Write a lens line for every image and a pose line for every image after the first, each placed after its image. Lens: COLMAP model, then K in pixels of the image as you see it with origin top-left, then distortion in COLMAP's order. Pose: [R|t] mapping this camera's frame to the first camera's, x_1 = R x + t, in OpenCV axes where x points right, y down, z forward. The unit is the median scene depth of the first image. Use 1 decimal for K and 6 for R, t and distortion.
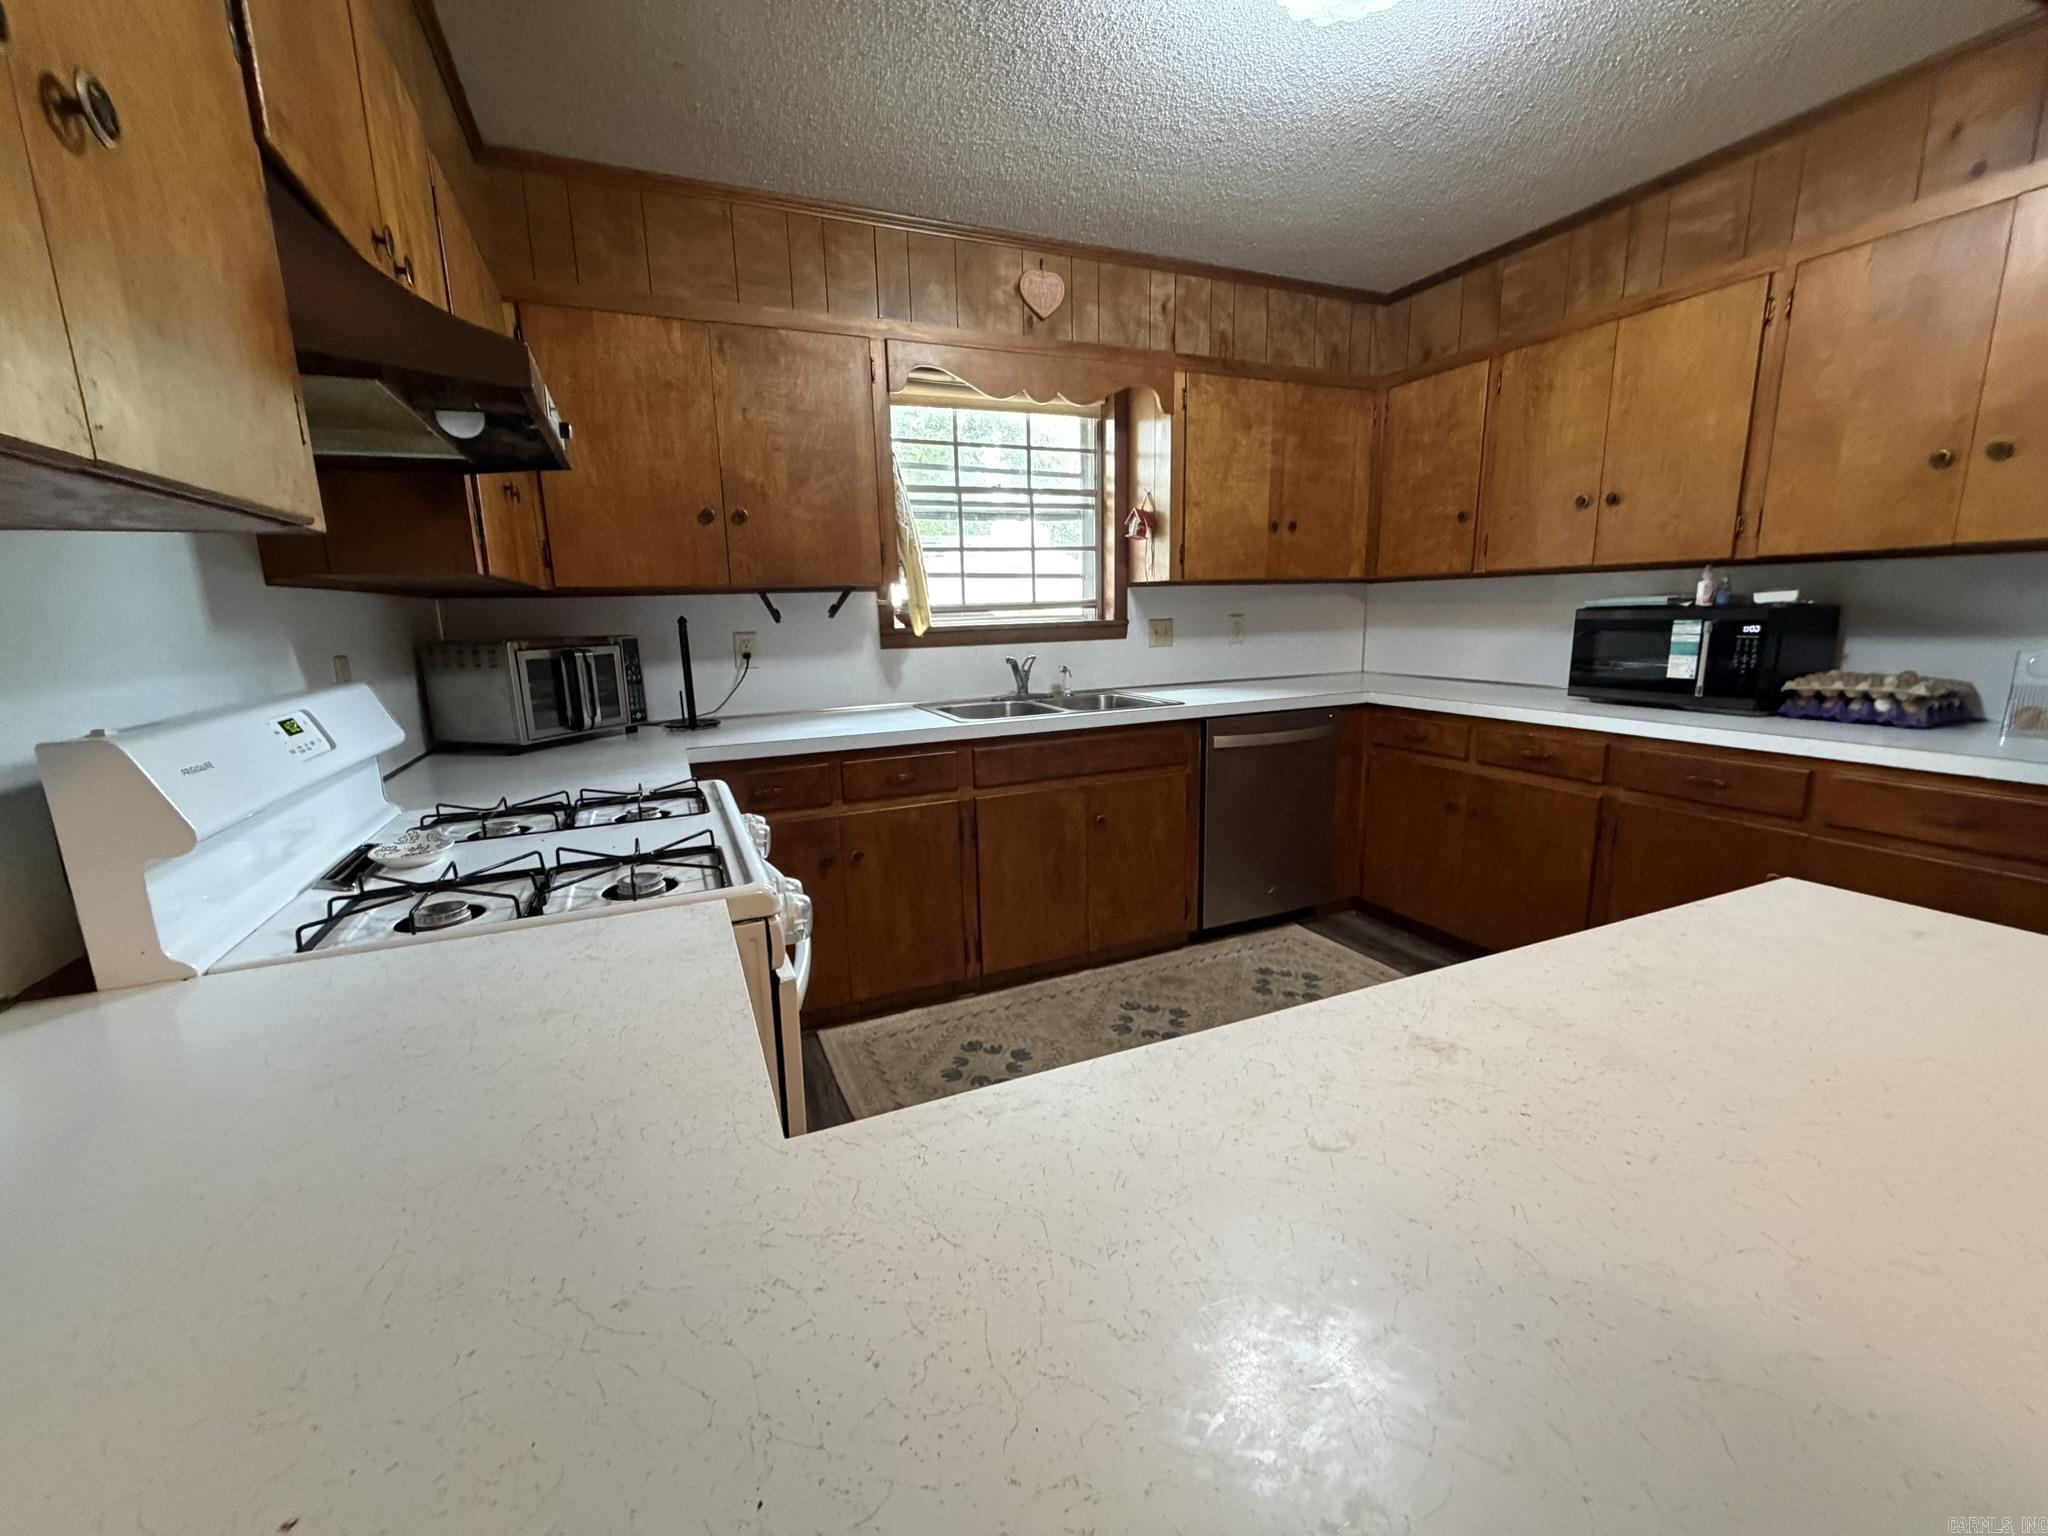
lens RADIAL K [[815.5, 0, 1014.6], [0, 815.5, 760.8], [0, 0, 1]] dist [0.000150, -0.000203]
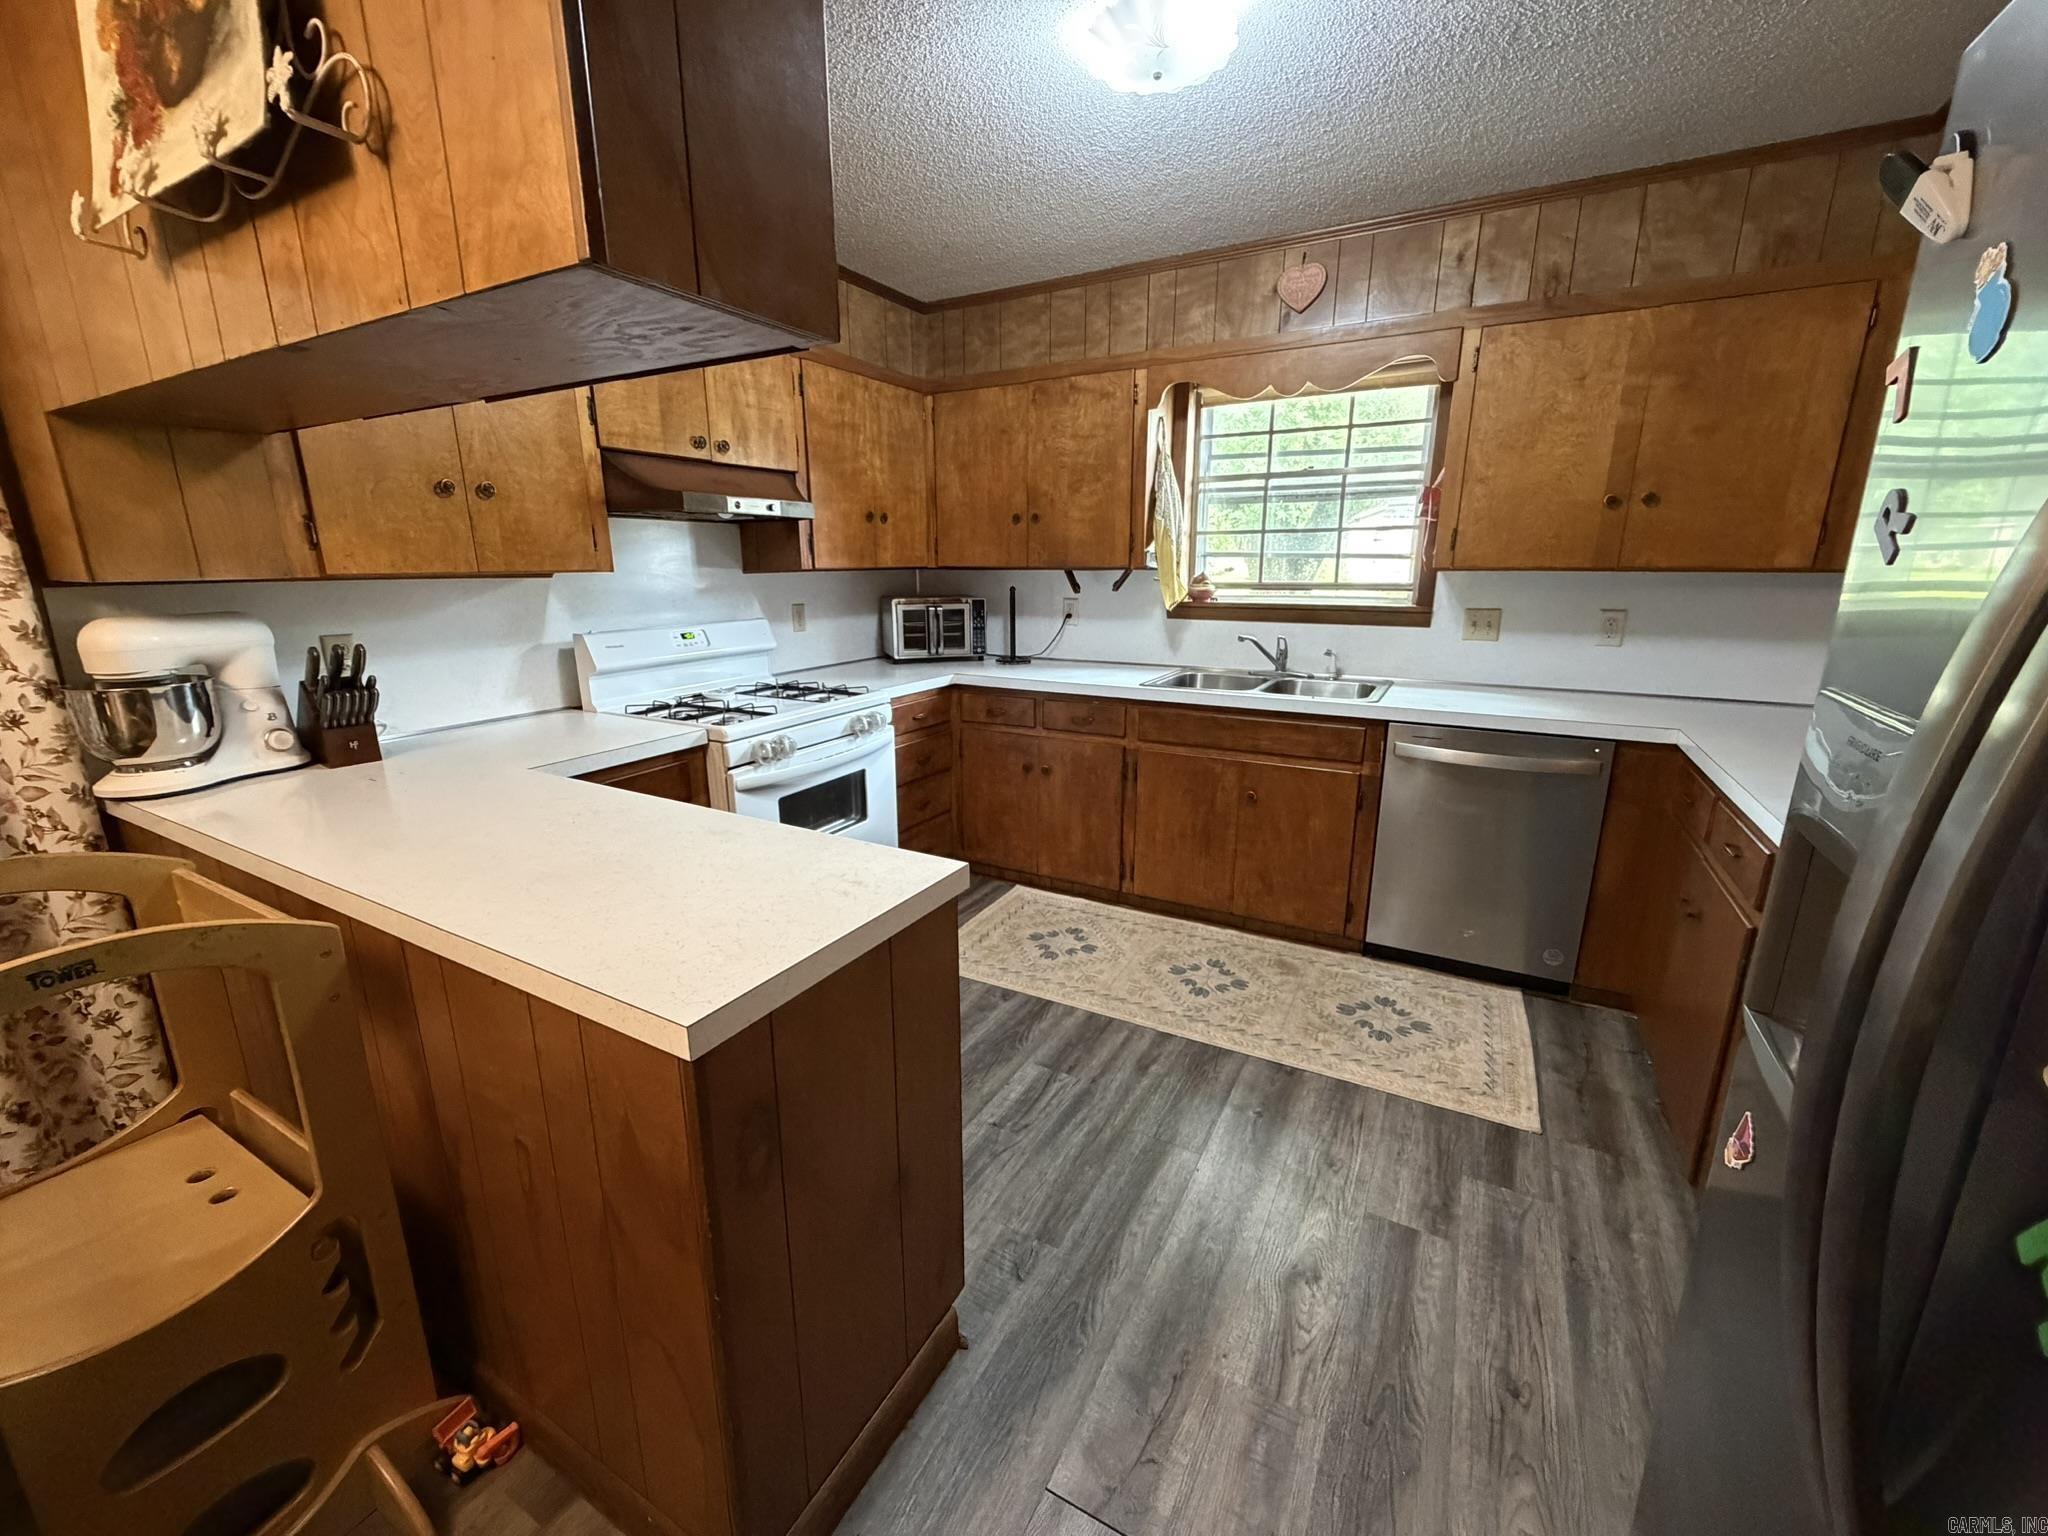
lens RADIAL K [[812.5, 0, 1024.0], [0, 812.5, 768.0], [0, 0, 1]] dist [-0.018910, -0.000188]
pose [[0.603299, 0.219294, -0.766773, 0.735912], [-0.157471, 0.975279, 0.155028, -0.081098], [0.781814, 0.027216, 0.622917, 0.107133]]
